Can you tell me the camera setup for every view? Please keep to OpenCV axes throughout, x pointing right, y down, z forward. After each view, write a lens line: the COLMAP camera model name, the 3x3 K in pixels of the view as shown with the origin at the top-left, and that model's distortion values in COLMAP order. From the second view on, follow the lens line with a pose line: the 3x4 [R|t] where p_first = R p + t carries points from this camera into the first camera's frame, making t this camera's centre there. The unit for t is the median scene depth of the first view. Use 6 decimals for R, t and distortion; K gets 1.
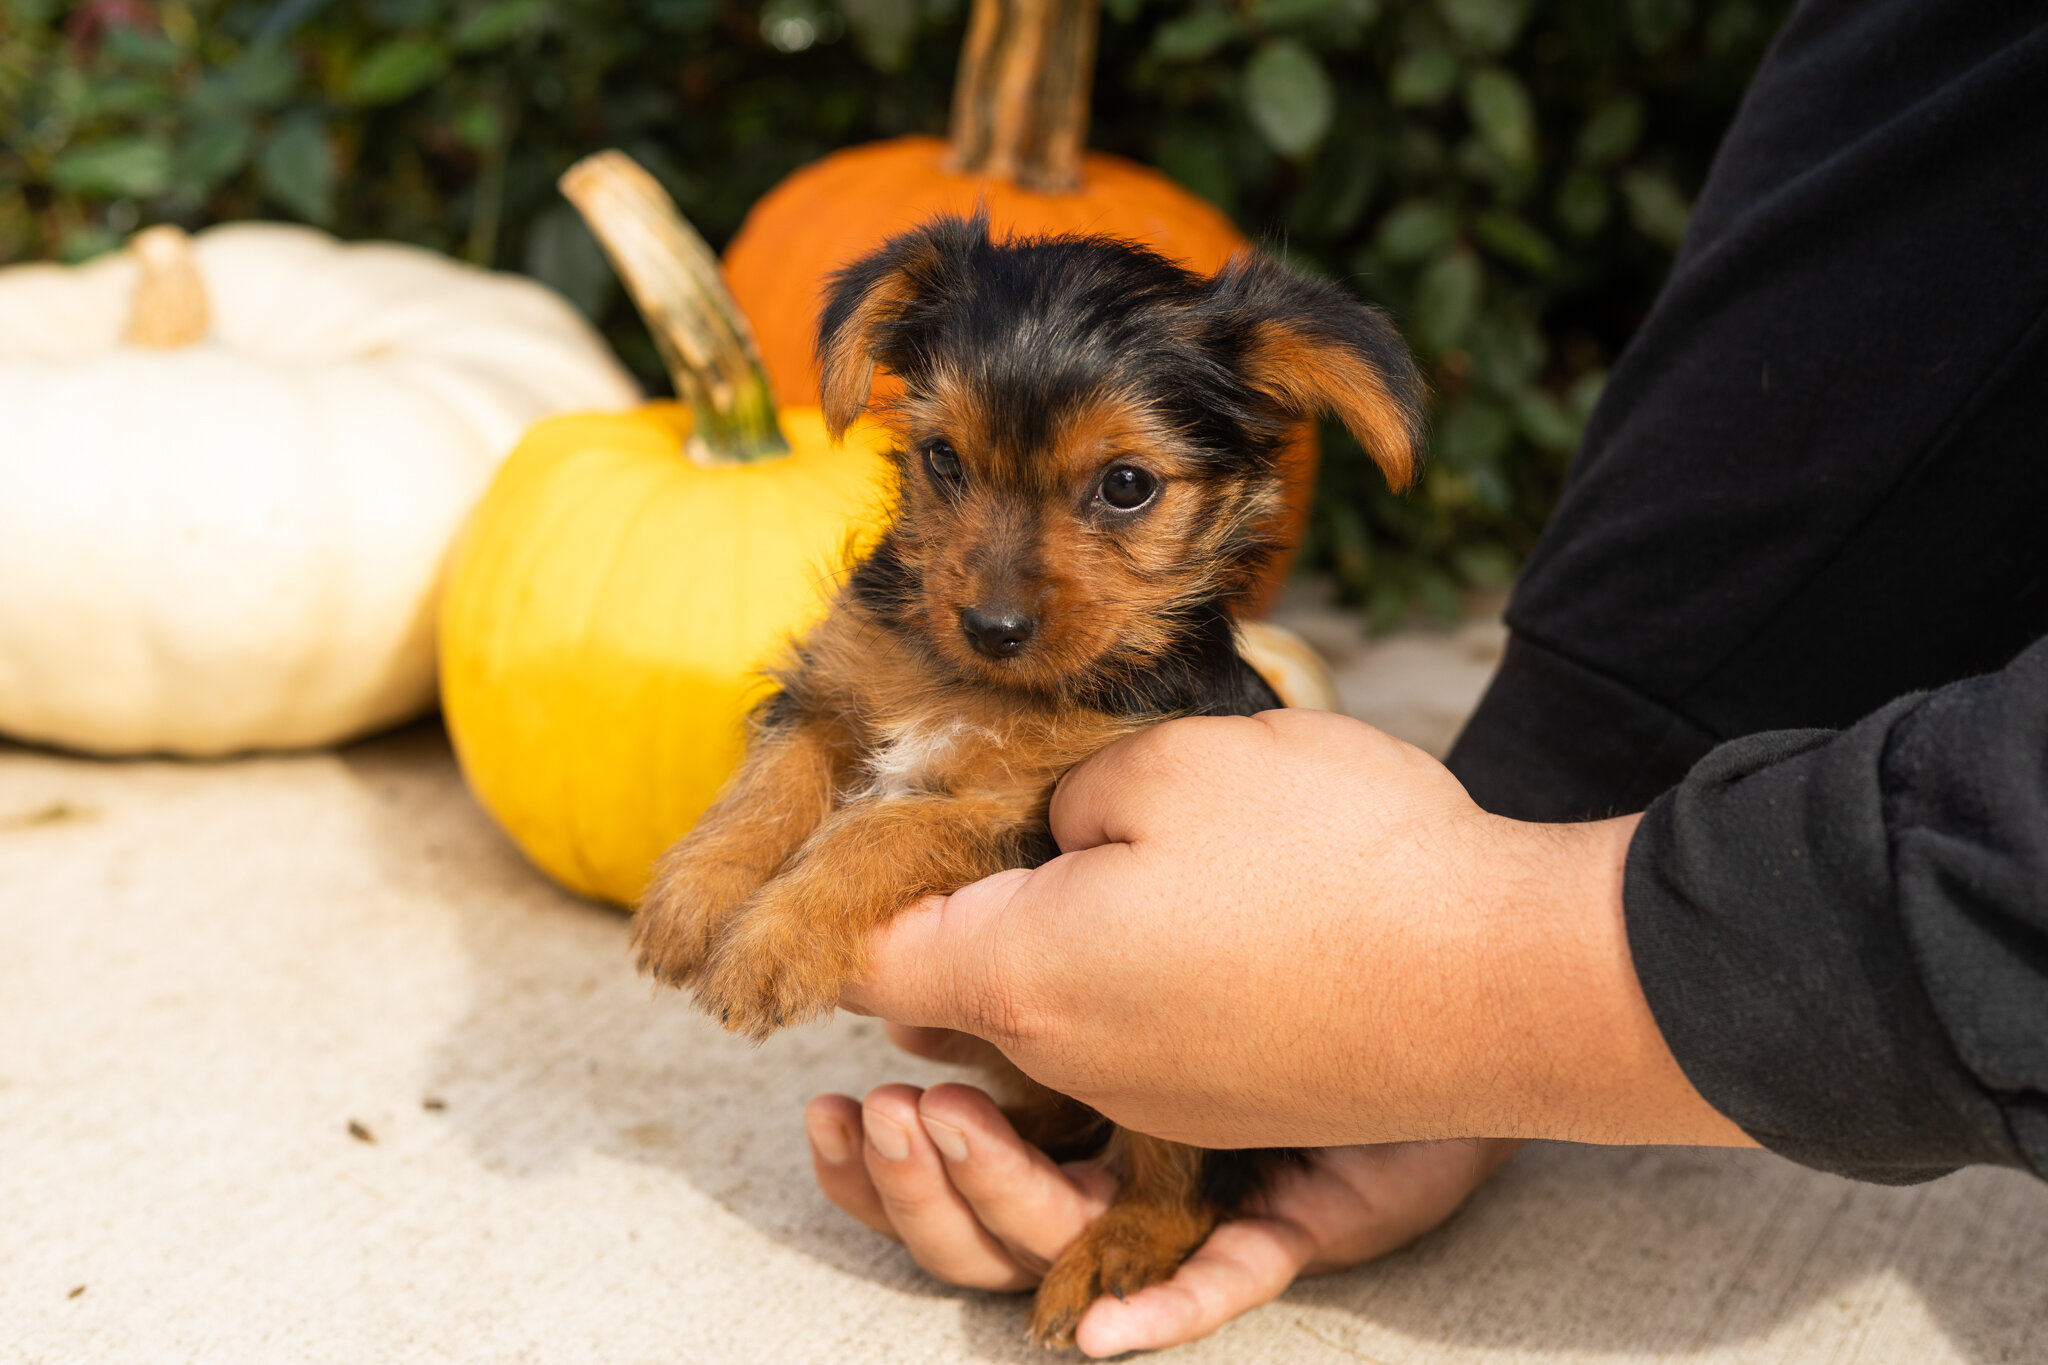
lens RADIAL K [[3481.7, 0, 1024.0], [0, 3481.7, 682.5], [0, 0, 1]] dist [0.002797, 0.099015]
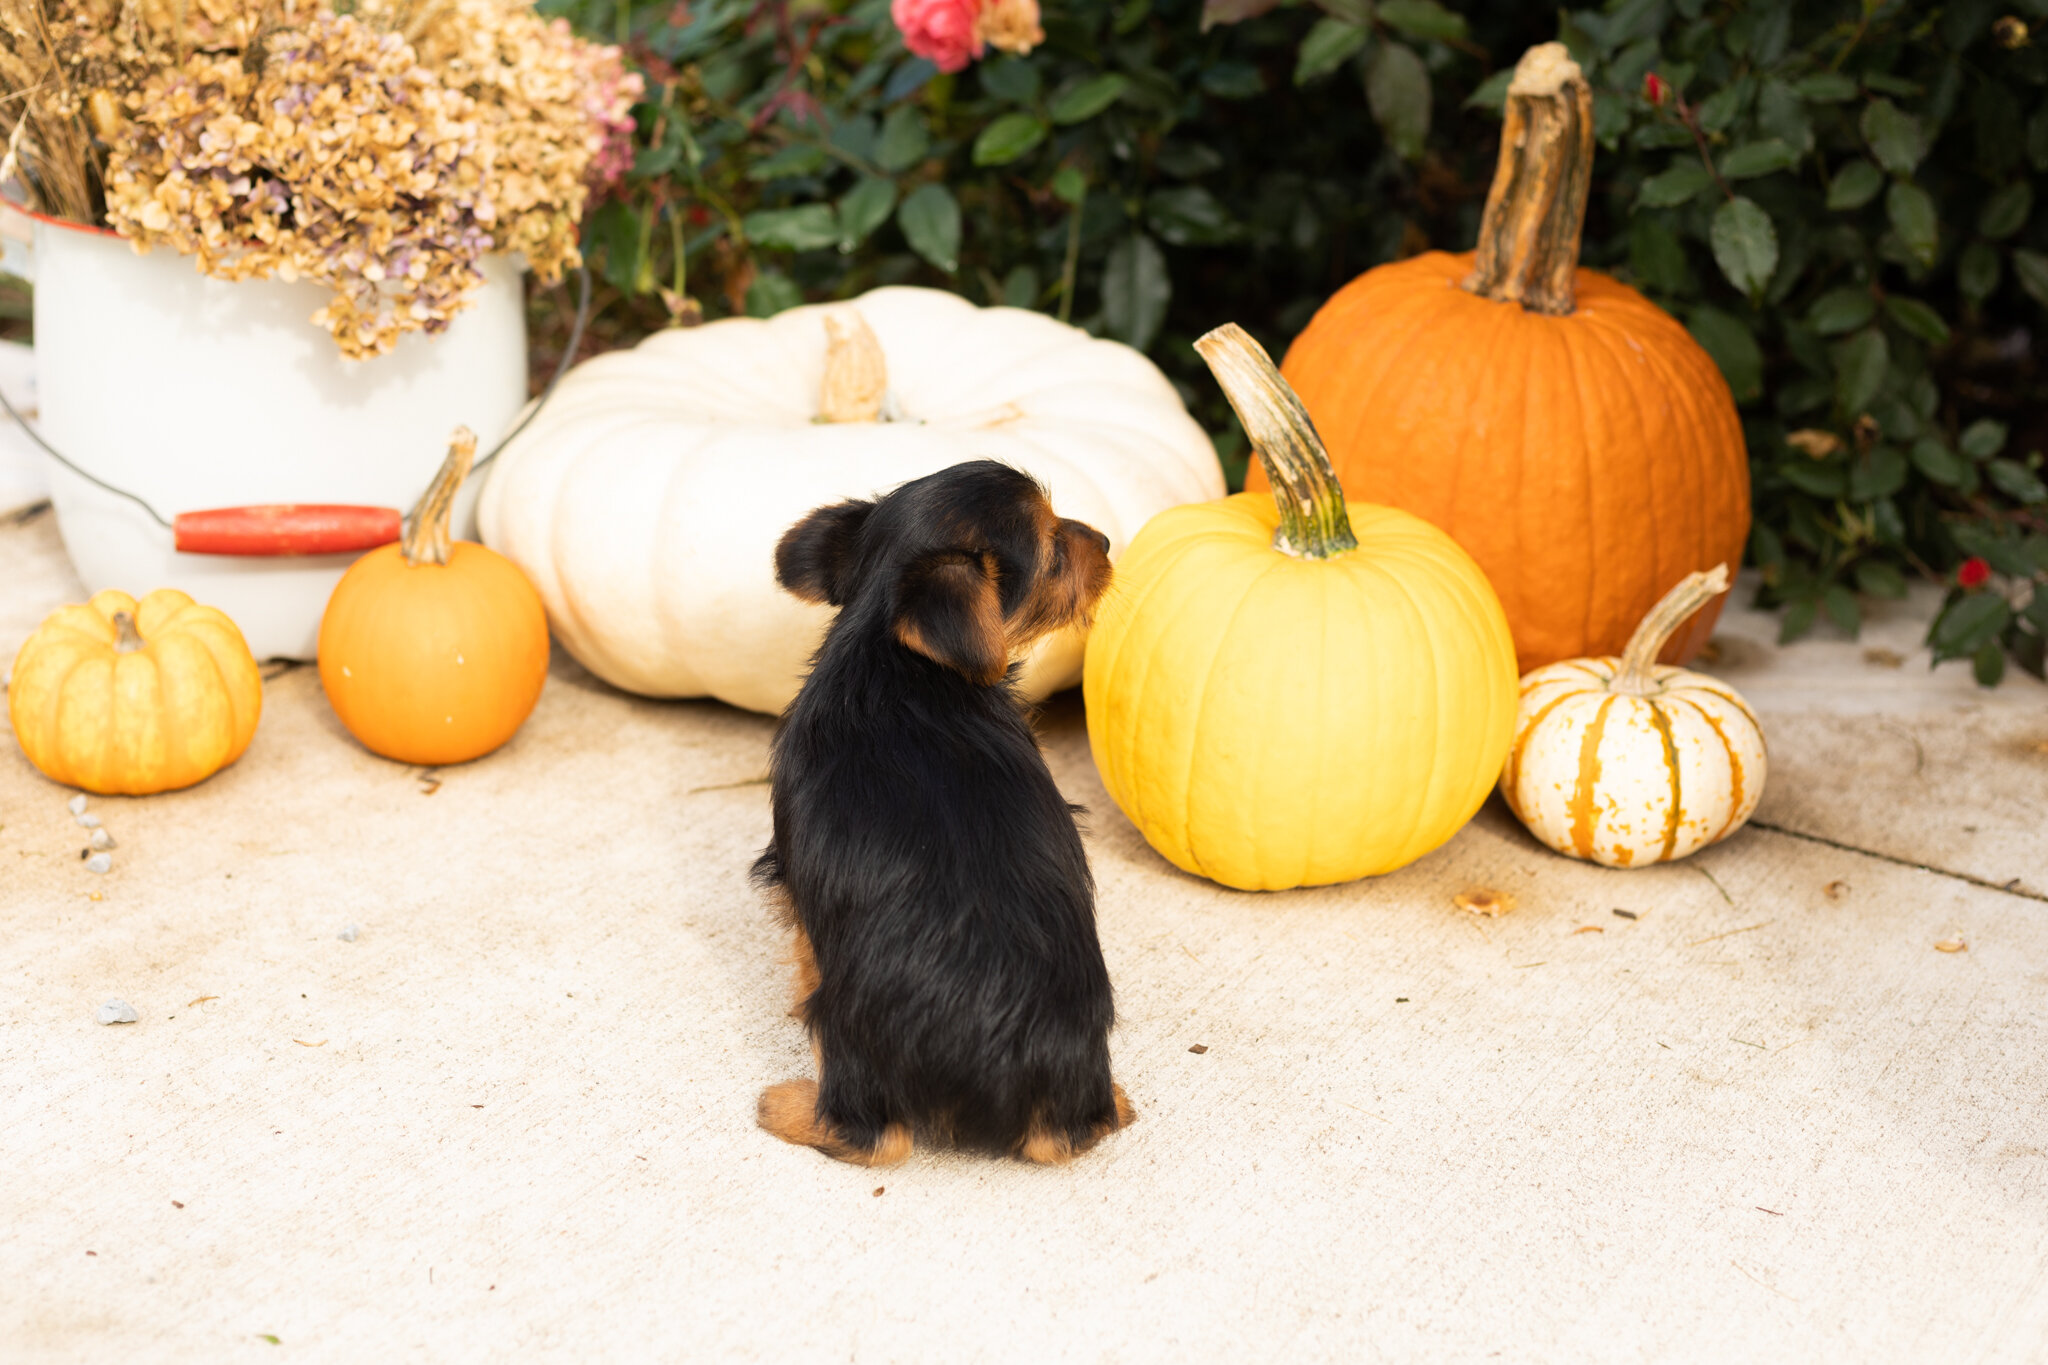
lens RADIAL K [[3389.5, 0, 1048.5], [0, 3389.5, 601.4], [0, 0, 1]] dist [0.025267, -0.009925]
pose [[0.994494, 0.039712, -0.096979, -0.073384], [-0.033308, 0.997211, 0.066783, -0.163538], [0.099360, -0.063185, 0.993043, -0.370812]]
